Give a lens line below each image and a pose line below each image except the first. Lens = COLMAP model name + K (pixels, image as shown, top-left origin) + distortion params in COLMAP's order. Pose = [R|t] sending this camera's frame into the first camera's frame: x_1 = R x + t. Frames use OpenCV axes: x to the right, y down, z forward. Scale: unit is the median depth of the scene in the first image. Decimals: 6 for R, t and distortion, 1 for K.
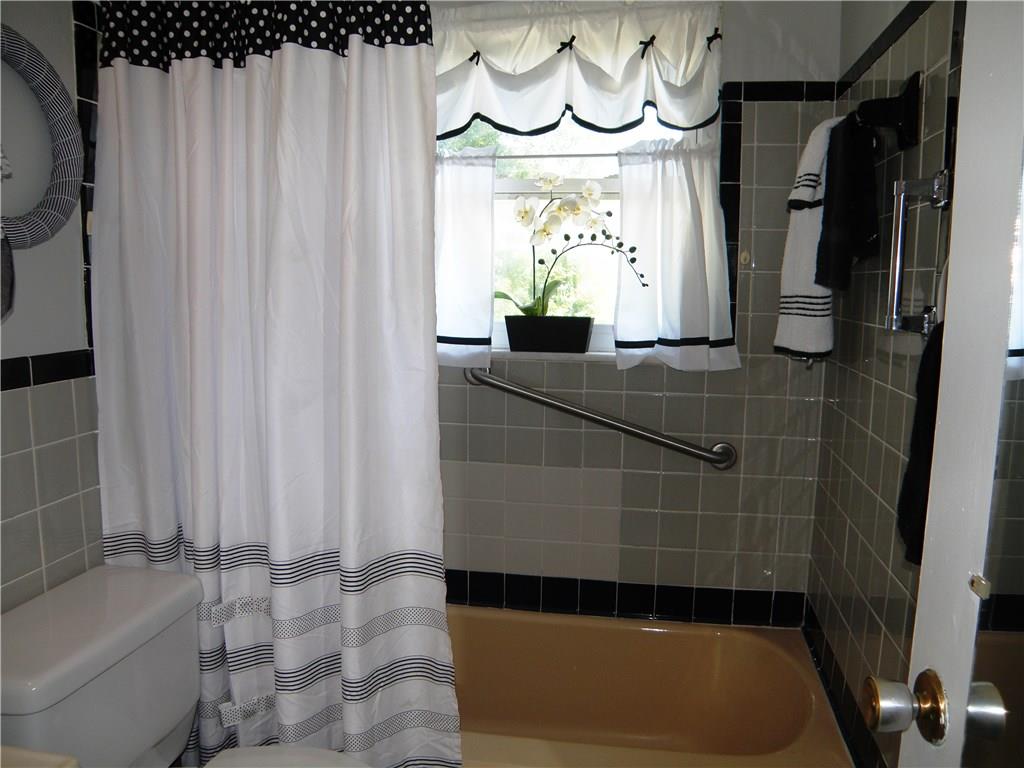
lens RADIAL K [[788.4, 0, 515.8], [0, 788.4, 389.8], [0, 0, 1]] dist [-0.160748, 0.107707]
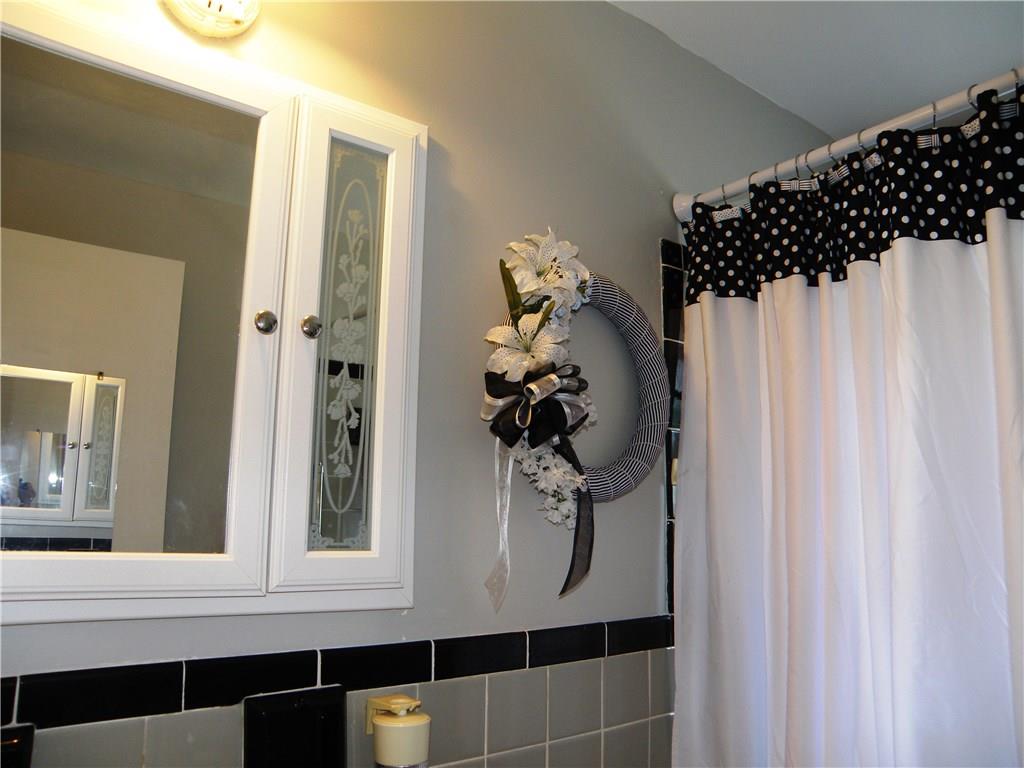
lens RADIAL K [[788.4, 0, 516.5], [0, 788.4, 382.9], [0, 0, 1]] dist [-0.160748, 0.107707]
pose [[0.762164, -0.113356, -0.637383, -0.108357], [-0.090406, 0.956267, -0.278172, -0.047739], [0.641041, 0.269636, 0.718584, 0.189944]]
